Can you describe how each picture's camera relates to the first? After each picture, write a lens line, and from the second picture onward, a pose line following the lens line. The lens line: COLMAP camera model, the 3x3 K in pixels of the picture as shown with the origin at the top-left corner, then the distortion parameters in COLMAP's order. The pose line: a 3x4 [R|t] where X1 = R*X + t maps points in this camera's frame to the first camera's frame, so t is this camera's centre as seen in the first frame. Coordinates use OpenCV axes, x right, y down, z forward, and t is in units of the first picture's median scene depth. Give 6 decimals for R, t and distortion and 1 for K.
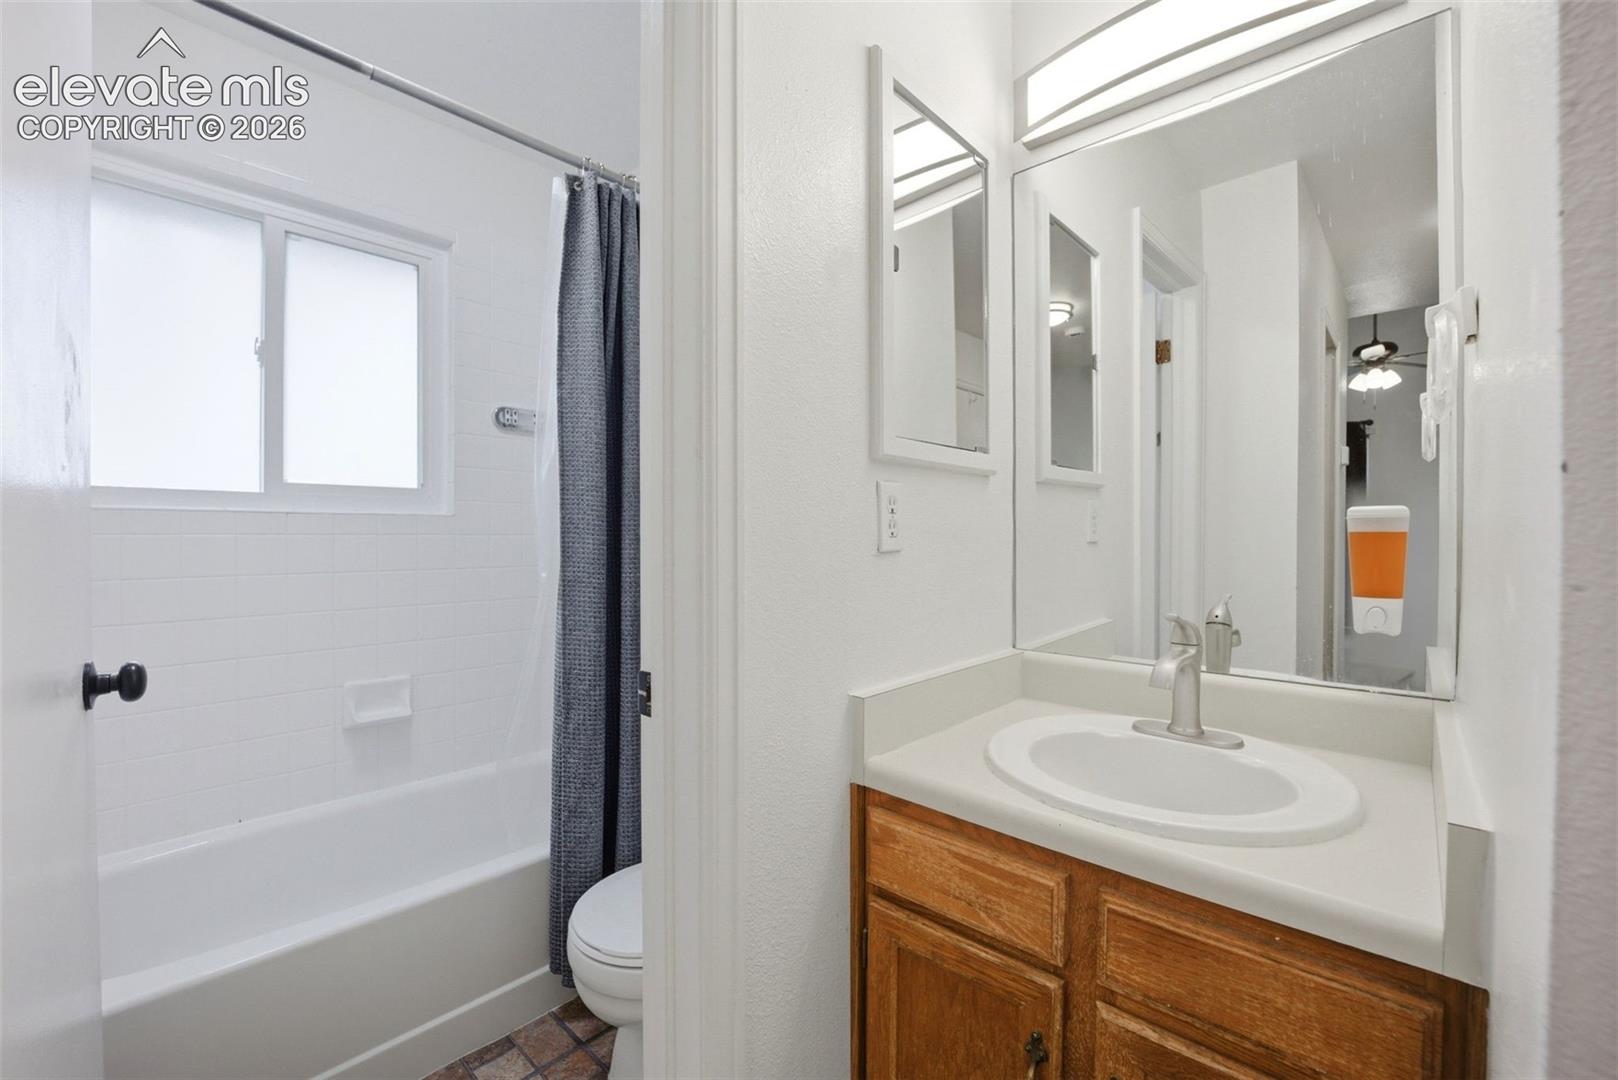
lens RADIAL K [[699.4, 0, 805.2], [0, 699.4, 539.3], [0, 0, 1]] dist [-0.004290, -0.000403]
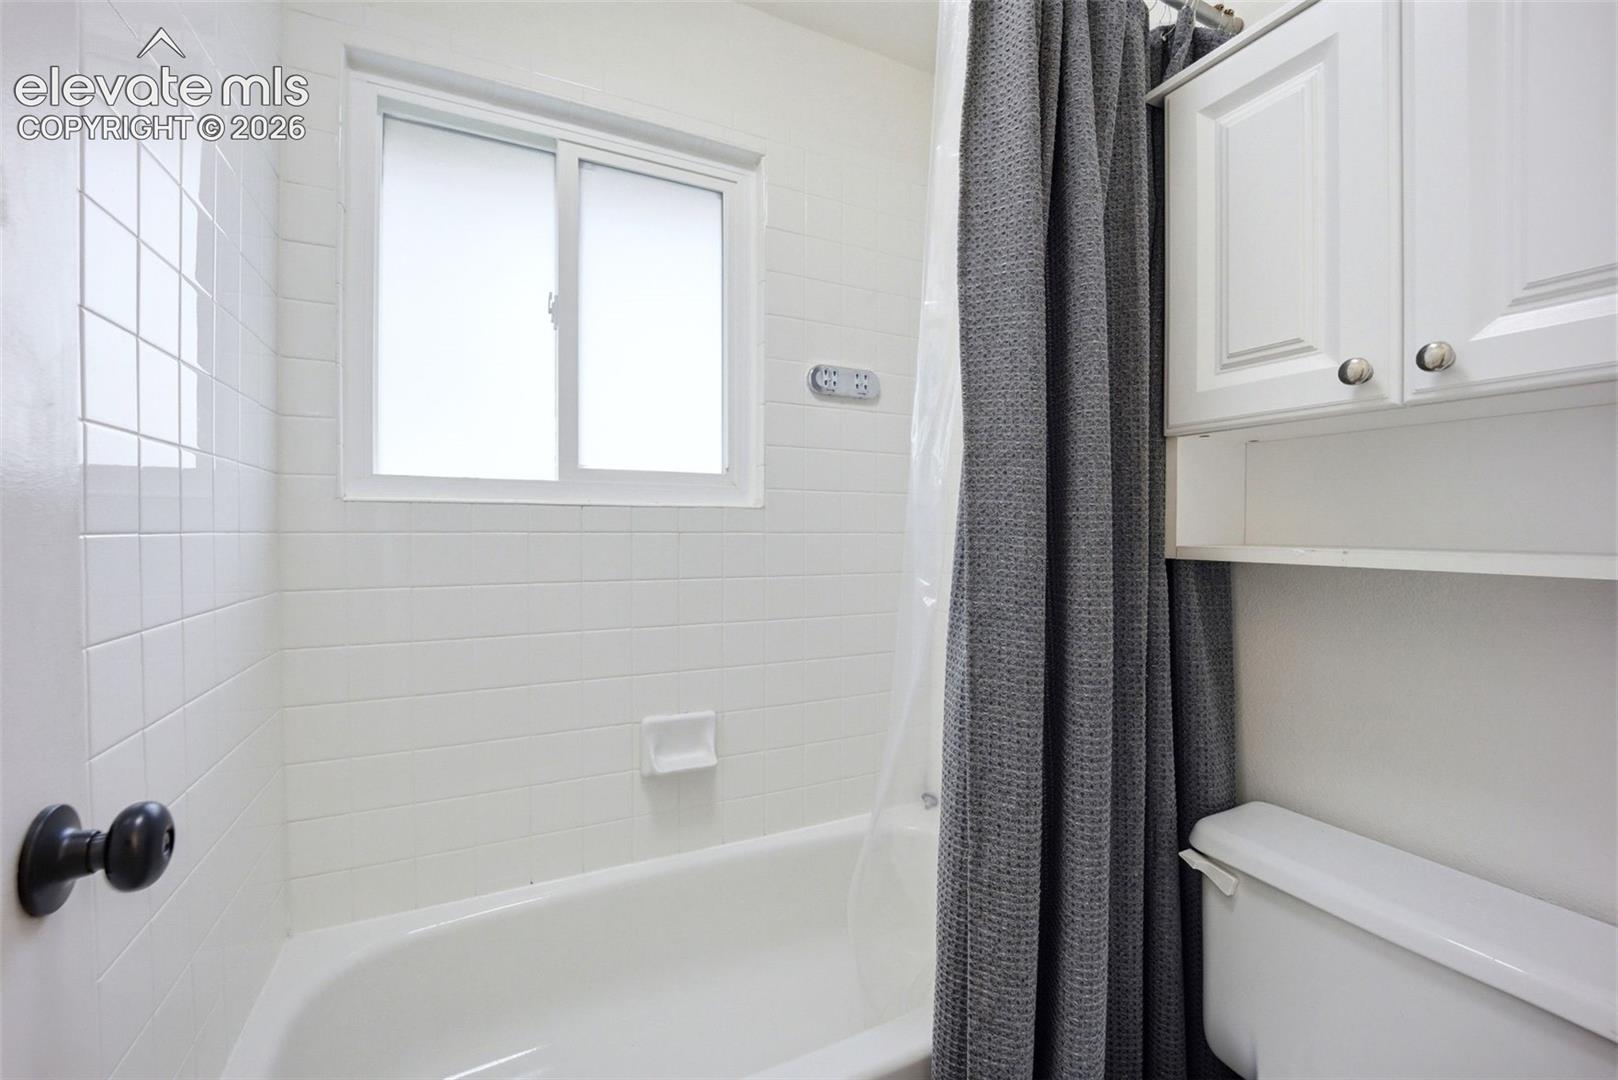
lens RADIAL K [[666.5, 0, 812.0], [0, 666.5, 533.5], [0, 0, 1]] dist [-0.000566, -0.000101]
pose [[0.943974, 0.002529, -0.330011, -0.228507], [-0.001573, 0.999994, 0.003164, -0.007217], [0.330017, -0.002467, 0.943972, 0.348899]]
